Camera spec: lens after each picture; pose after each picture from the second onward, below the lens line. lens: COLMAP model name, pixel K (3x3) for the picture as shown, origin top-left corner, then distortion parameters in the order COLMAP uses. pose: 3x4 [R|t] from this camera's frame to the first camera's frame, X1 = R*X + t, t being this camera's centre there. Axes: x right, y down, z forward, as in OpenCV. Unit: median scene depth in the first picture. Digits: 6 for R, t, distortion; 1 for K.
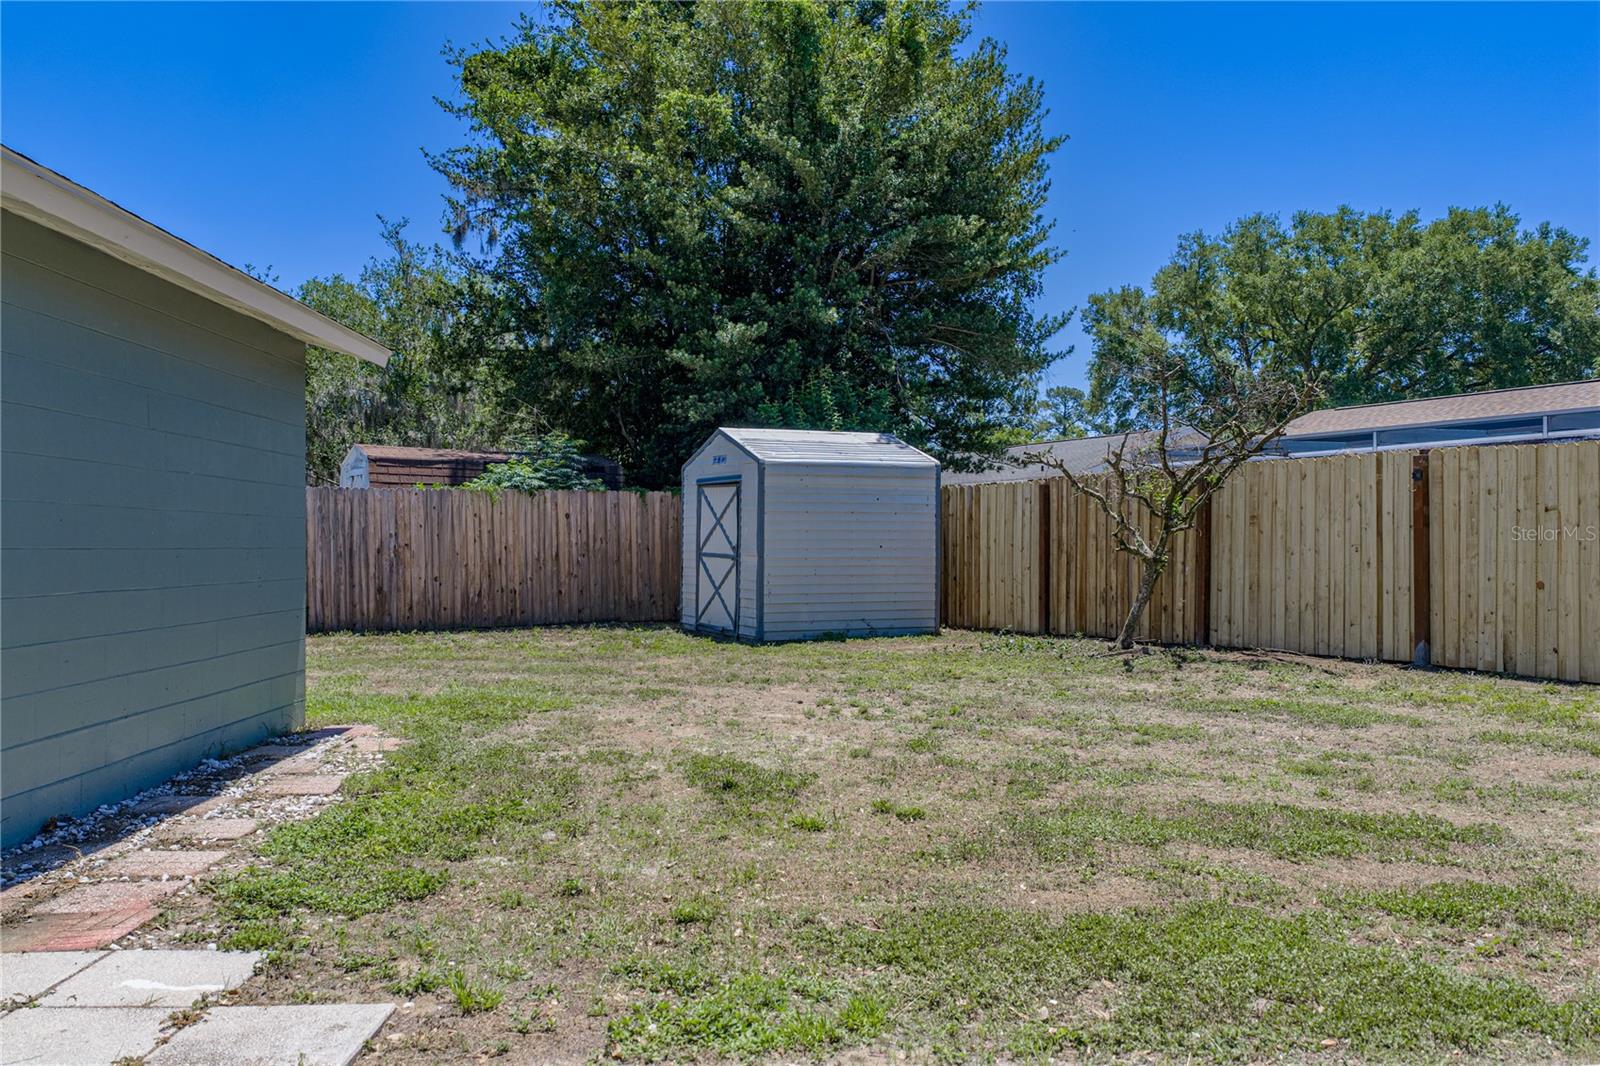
lens RADIAL K [[1329.9, 0, 803.2], [0, 1329.9, 537.4], [0, 0, 1]] dist [0.053083, -0.049277]
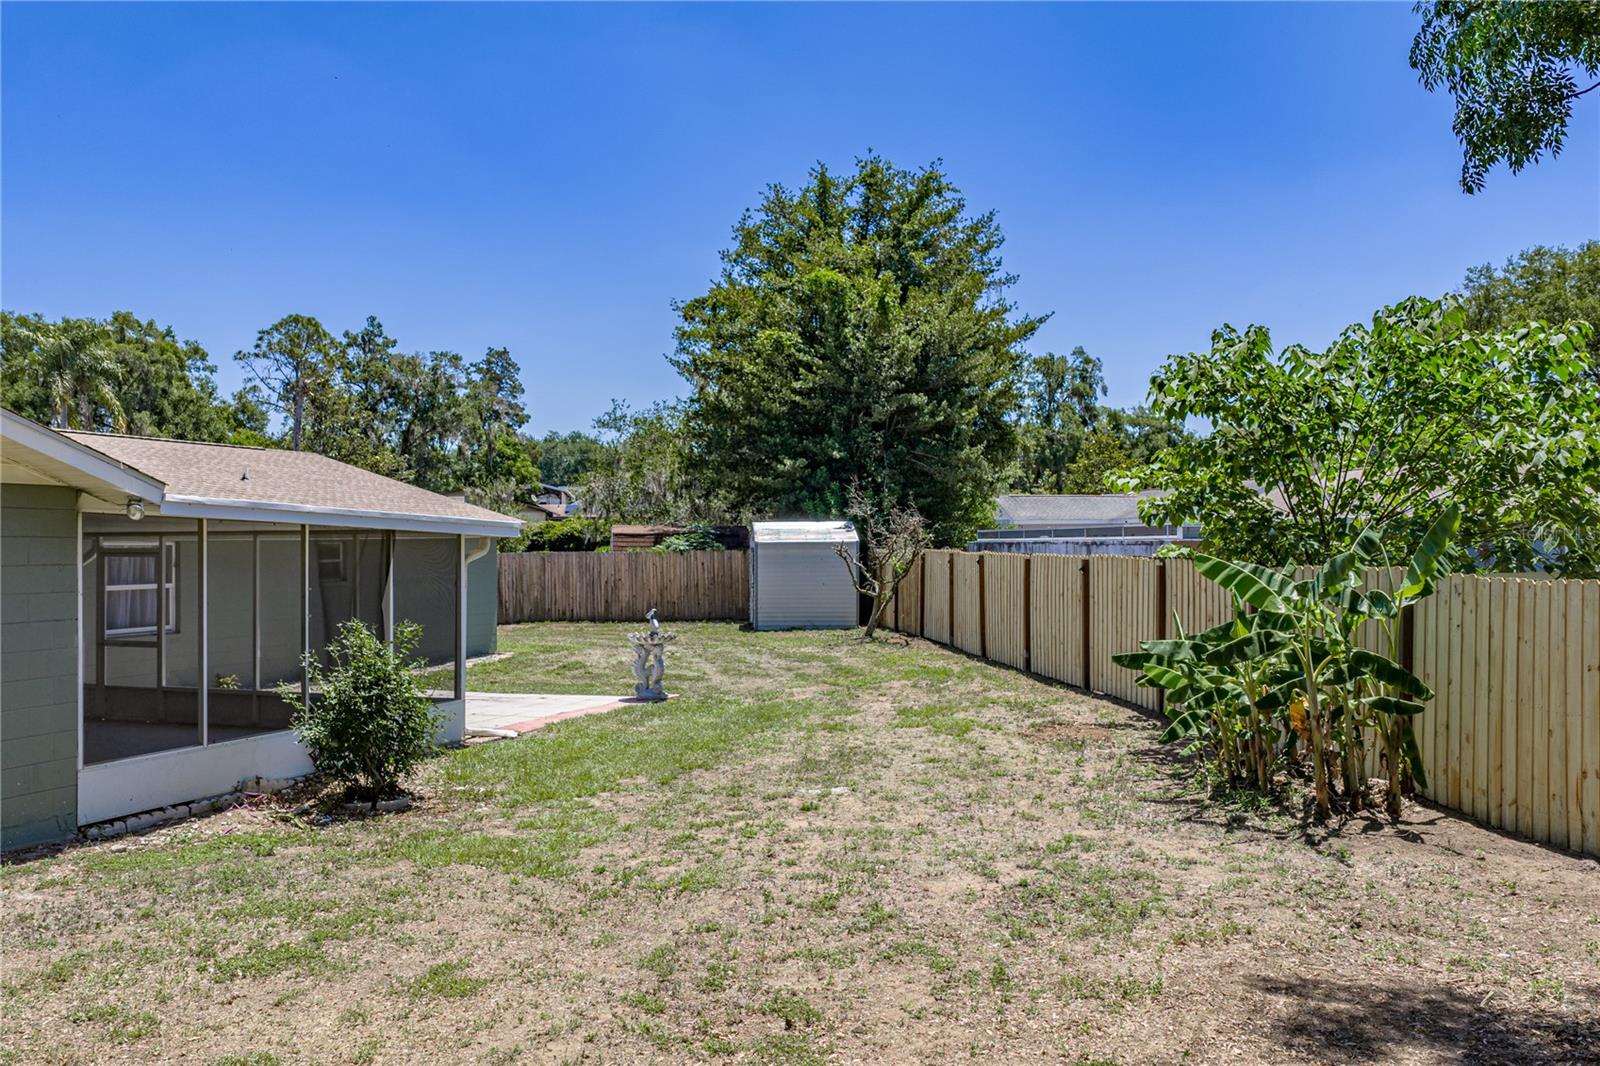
lens RADIAL K [[1329.9, 0, 803.2], [0, 1329.9, 537.4], [0, 0, 1]] dist [0.053083, -0.049277]
pose [[0.932718, -0.001665, -0.360602, 0.663755], [0.002981, 0.999991, 0.003093, -0.060984], [0.360593, -0.003960, 0.932715, -0.751848]]
